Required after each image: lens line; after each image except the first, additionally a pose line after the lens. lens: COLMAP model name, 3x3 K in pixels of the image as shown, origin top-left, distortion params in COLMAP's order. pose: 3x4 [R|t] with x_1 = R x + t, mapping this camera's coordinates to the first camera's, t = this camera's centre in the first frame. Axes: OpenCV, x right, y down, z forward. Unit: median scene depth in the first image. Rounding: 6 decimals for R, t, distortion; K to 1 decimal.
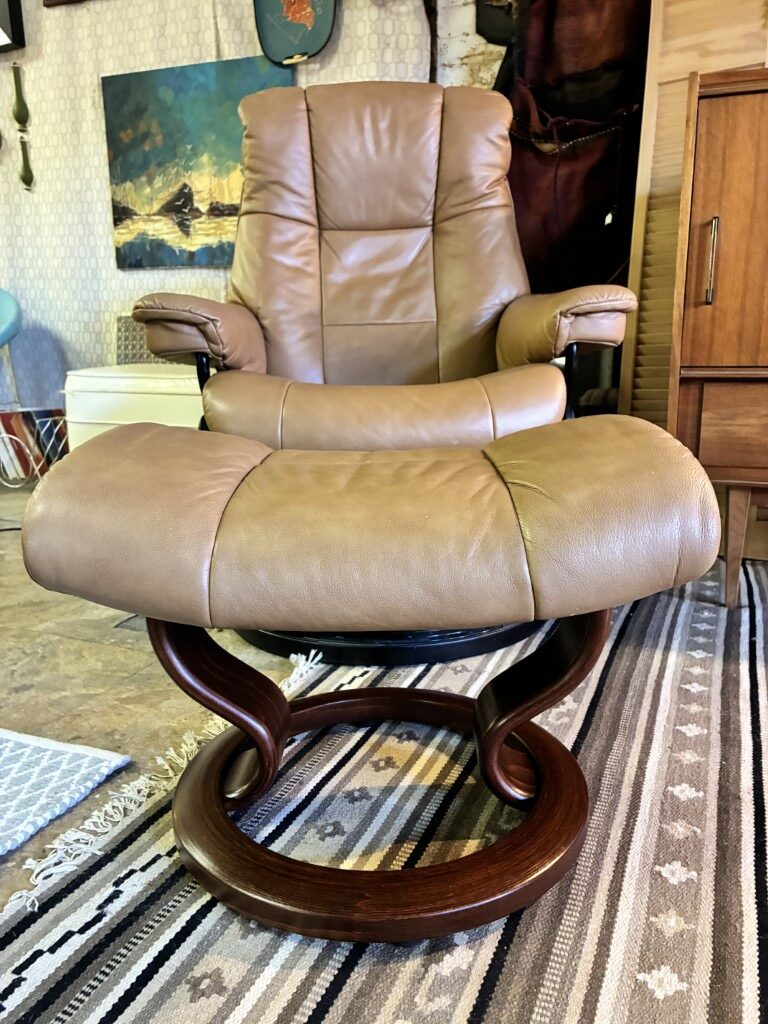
lens RADIAL K [[778.6, 0, 376.1], [0, 778.6, 504.8], [0, 0, 1]] dist [0.065210, -0.085472]
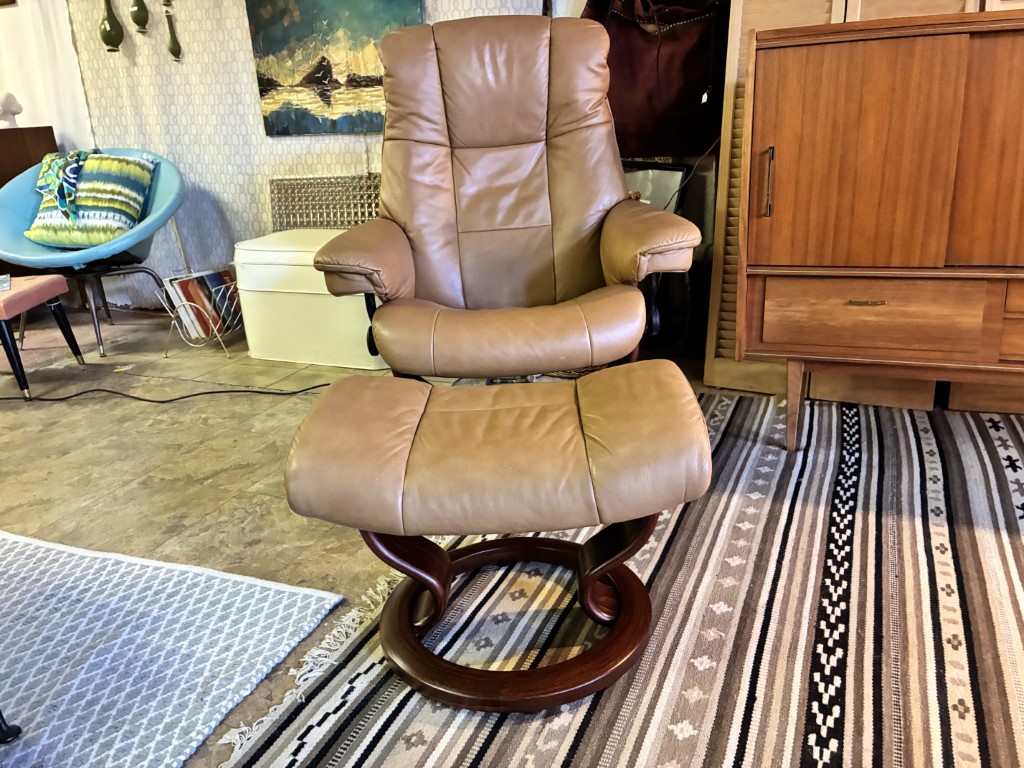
lens RADIAL K [[778.6, 0, 507.9], [0, 778.6, 384.4], [0, 0, 1]] dist [0.065210, -0.085472]
pose [[0.999013, -0.041674, -0.015354, 0.014270], [0.043213, 0.991901, 0.119438, -0.112191], [0.010252, -0.119984, 0.992723, -0.191663]]
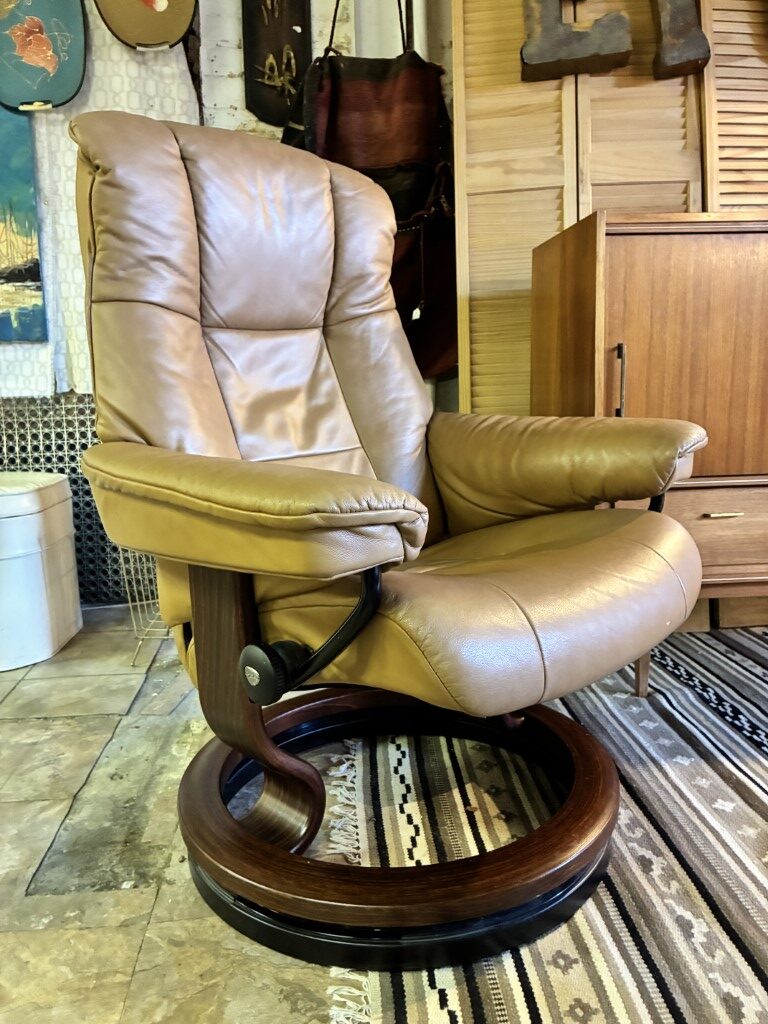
lens RADIAL K [[778.6, 0, 380.5], [0, 778.6, 507.8], [0, 0, 1]] dist [0.065210, -0.085472]
pose [[0.886581, -0.085355, 0.454629, -0.255264], [0.105512, 0.994235, -0.019098, -0.109221], [-0.450378, 0.064901, 0.890476, 0.145840]]
